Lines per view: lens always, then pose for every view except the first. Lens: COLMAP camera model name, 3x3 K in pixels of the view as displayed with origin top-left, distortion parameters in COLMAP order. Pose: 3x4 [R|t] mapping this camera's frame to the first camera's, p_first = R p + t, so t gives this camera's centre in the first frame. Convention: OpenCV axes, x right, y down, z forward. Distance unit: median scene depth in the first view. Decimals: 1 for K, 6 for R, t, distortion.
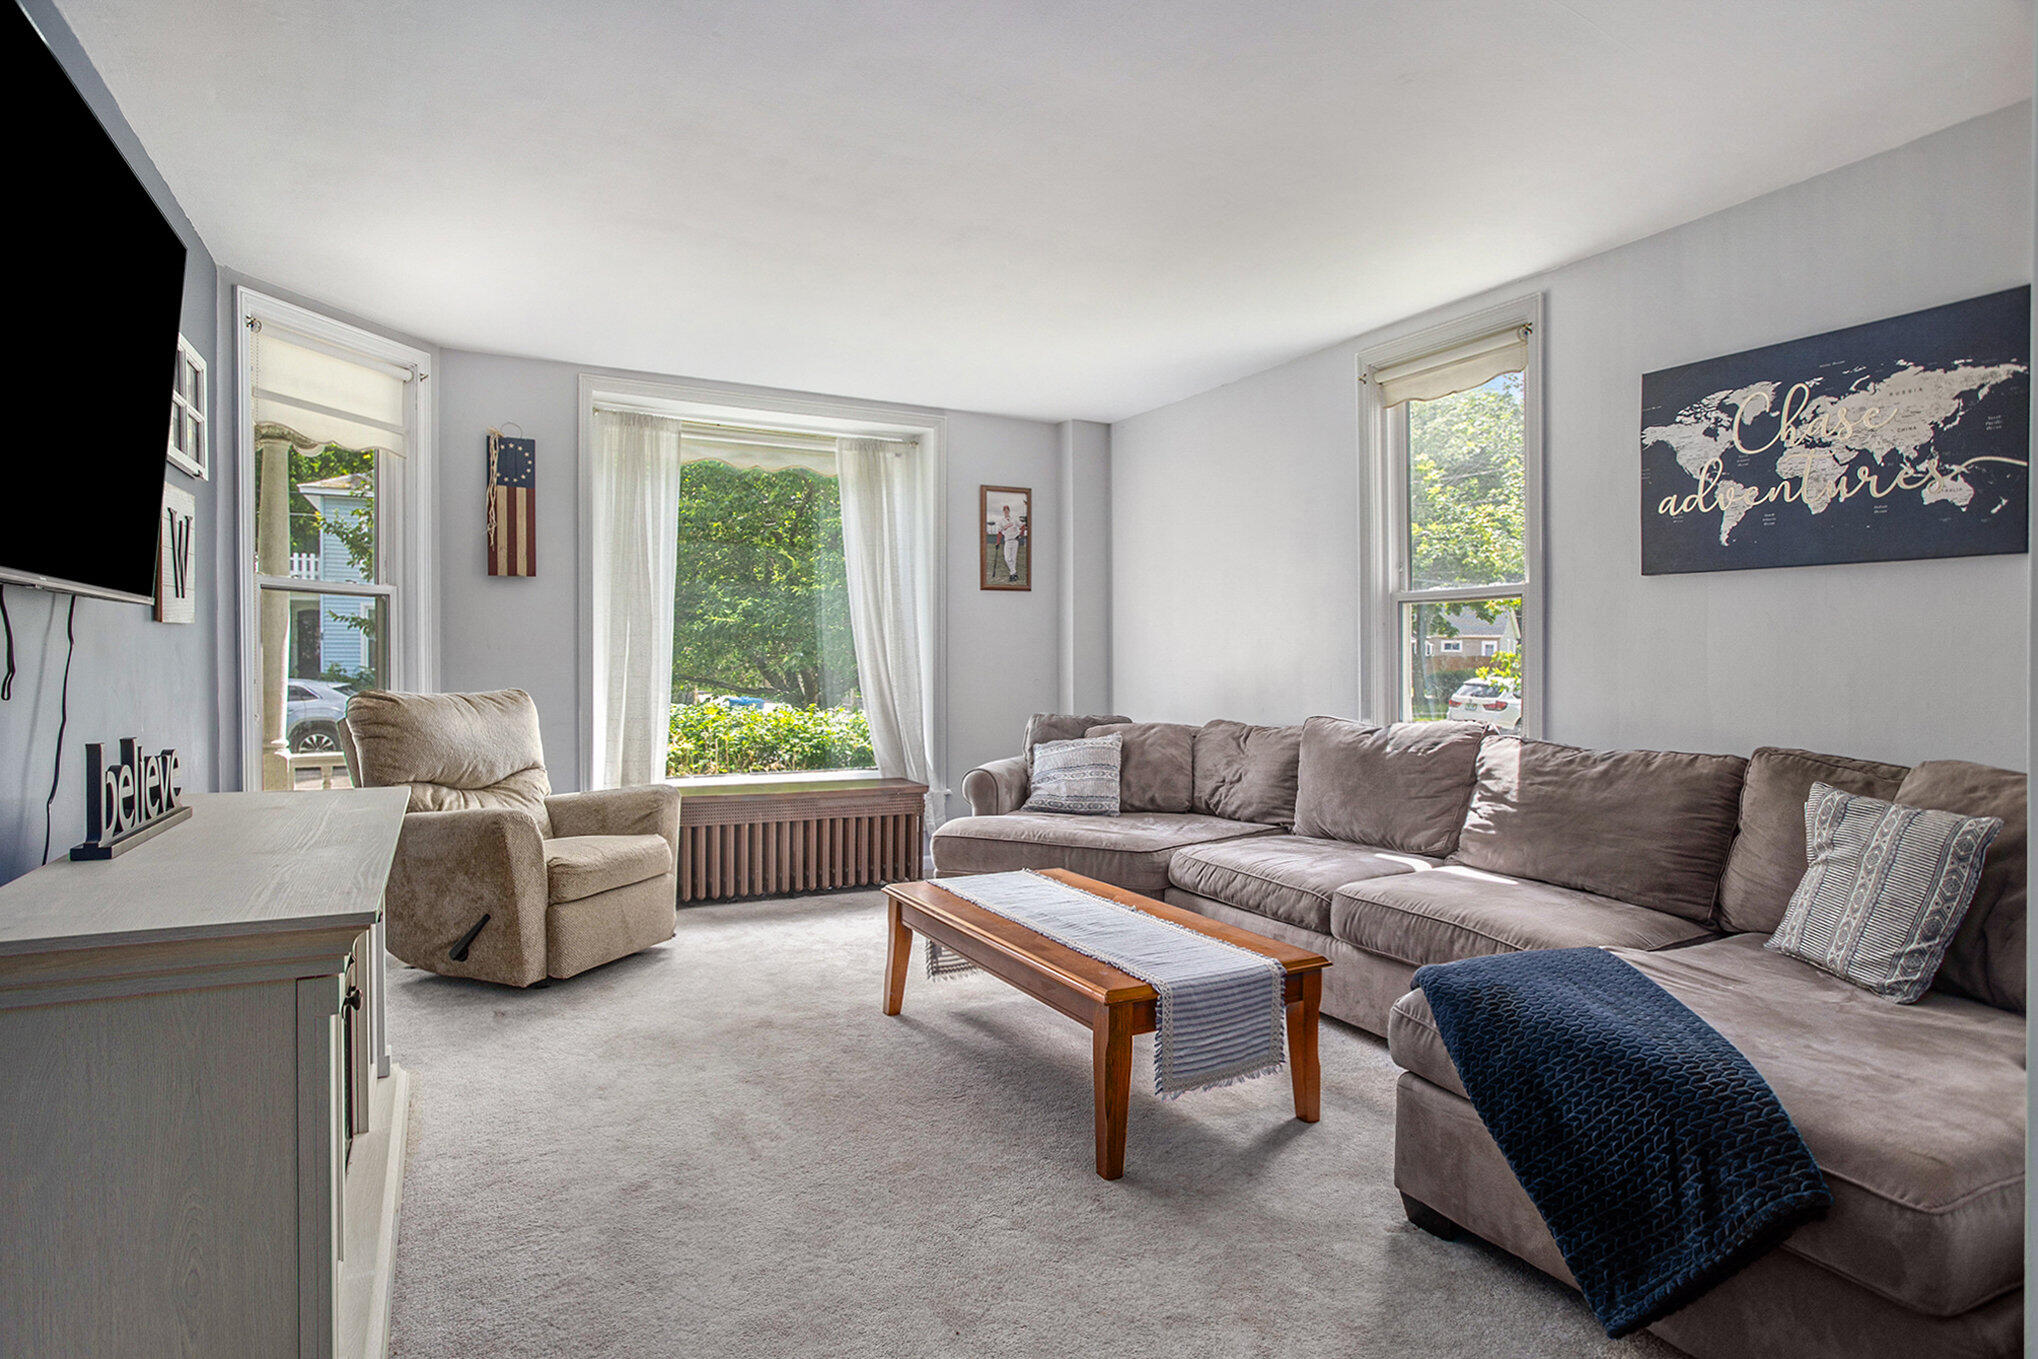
lens RADIAL K [[1107.6, 0, 1036.5], [0, 1107.6, 694.1], [0, 0, 1]] dist [-0.000547, 0.000225]
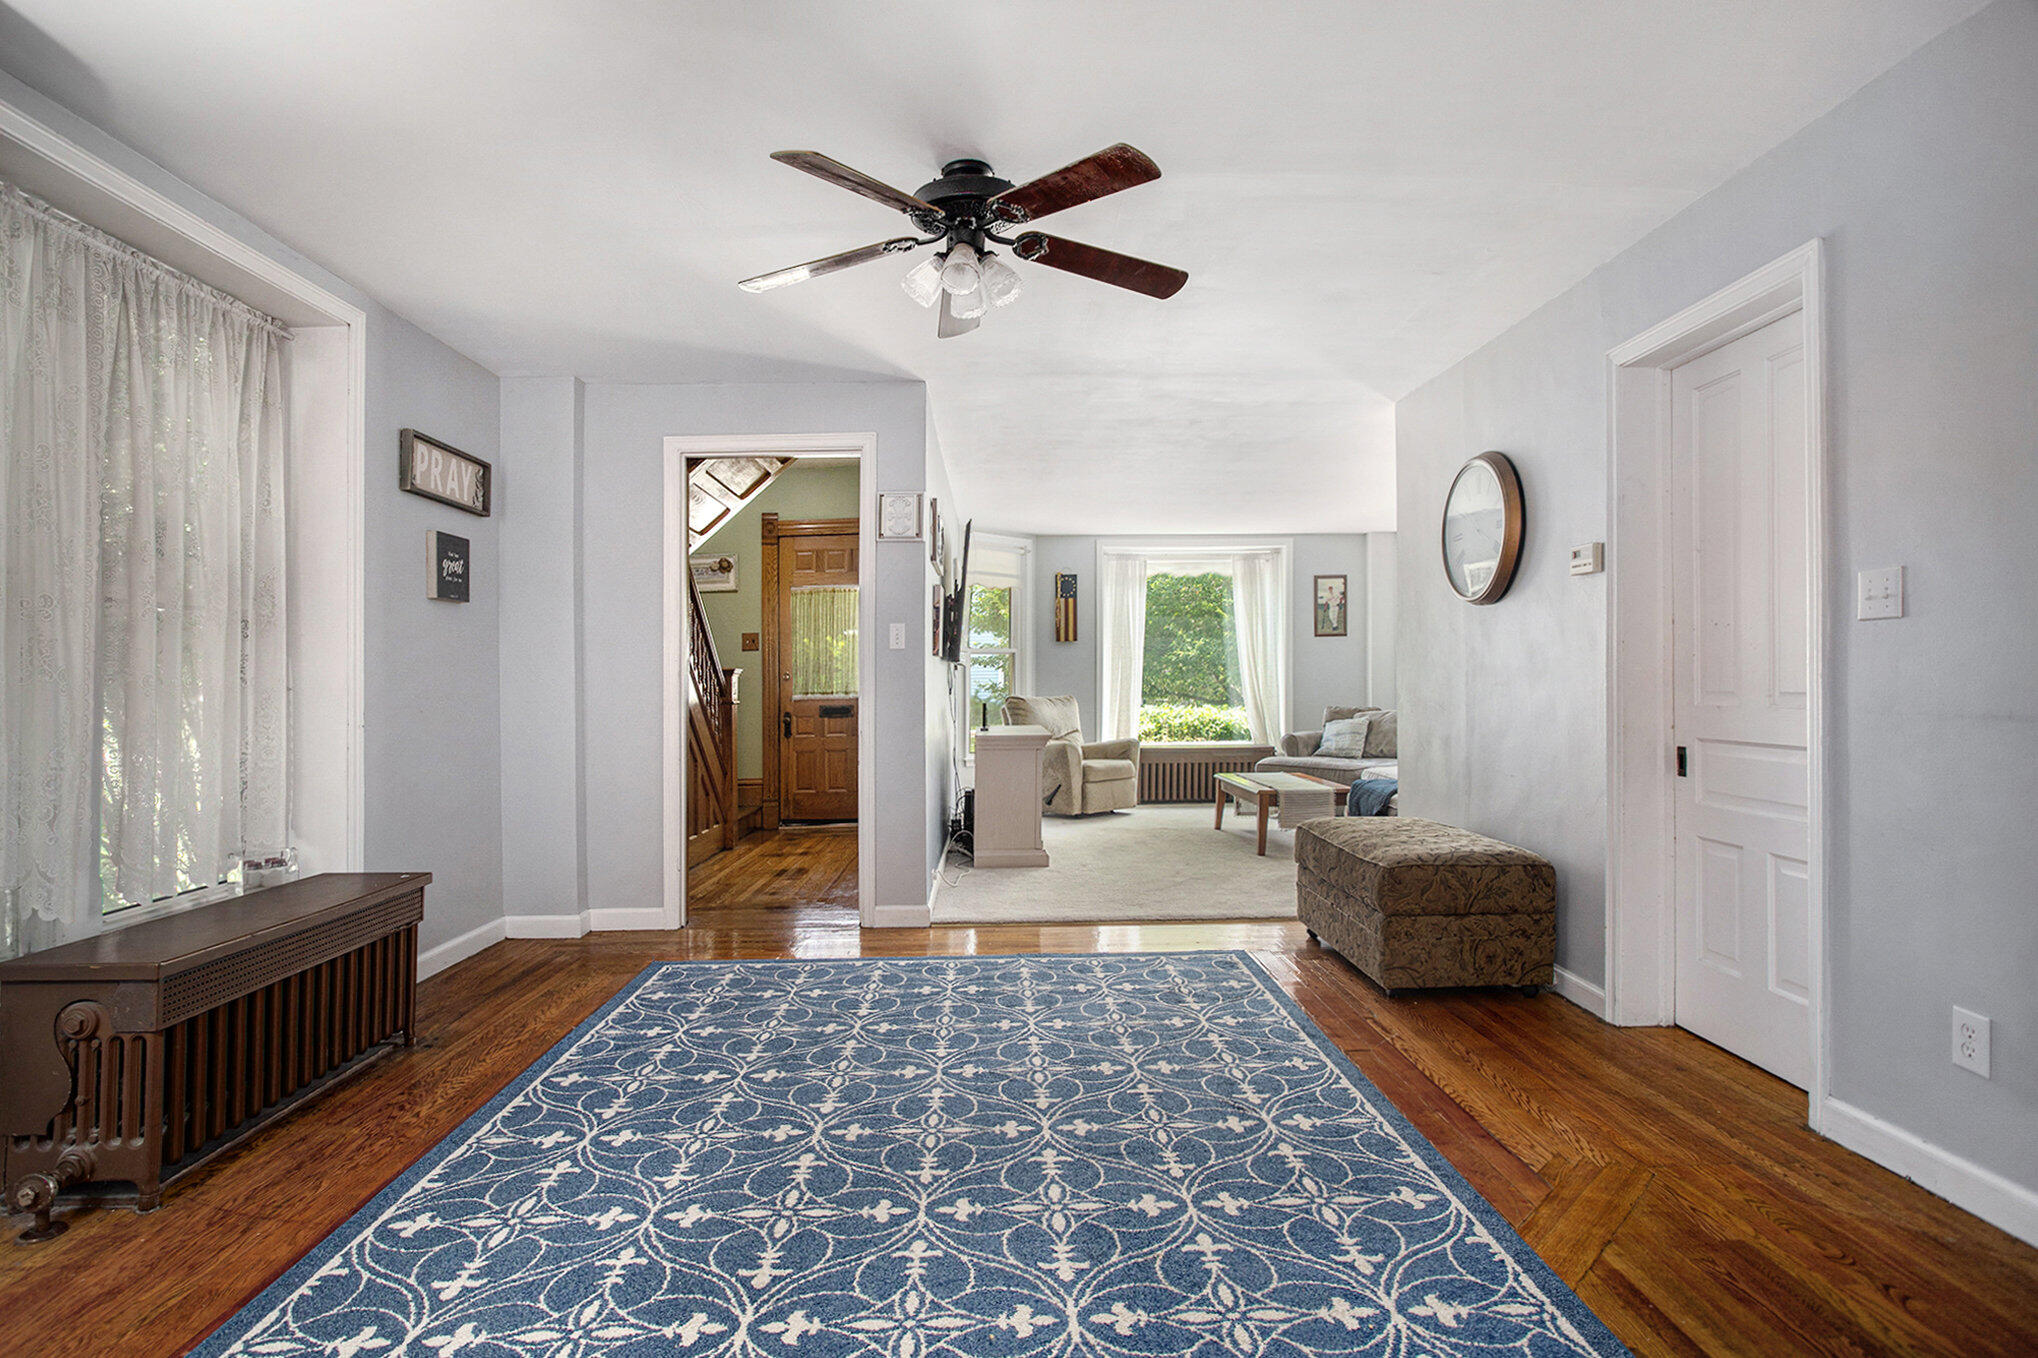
lens RADIAL K [[1107.6, 0, 1036.5], [0, 1107.6, 693.6], [0, 0, 1]] dist [-0.000547, 0.000225]
pose [[0.895194, -0.012137, -0.445511, 0.386464], [0.002272, 0.999740, -0.022671, 0.037307], [0.445671, 0.019283, 0.894989, -0.852904]]
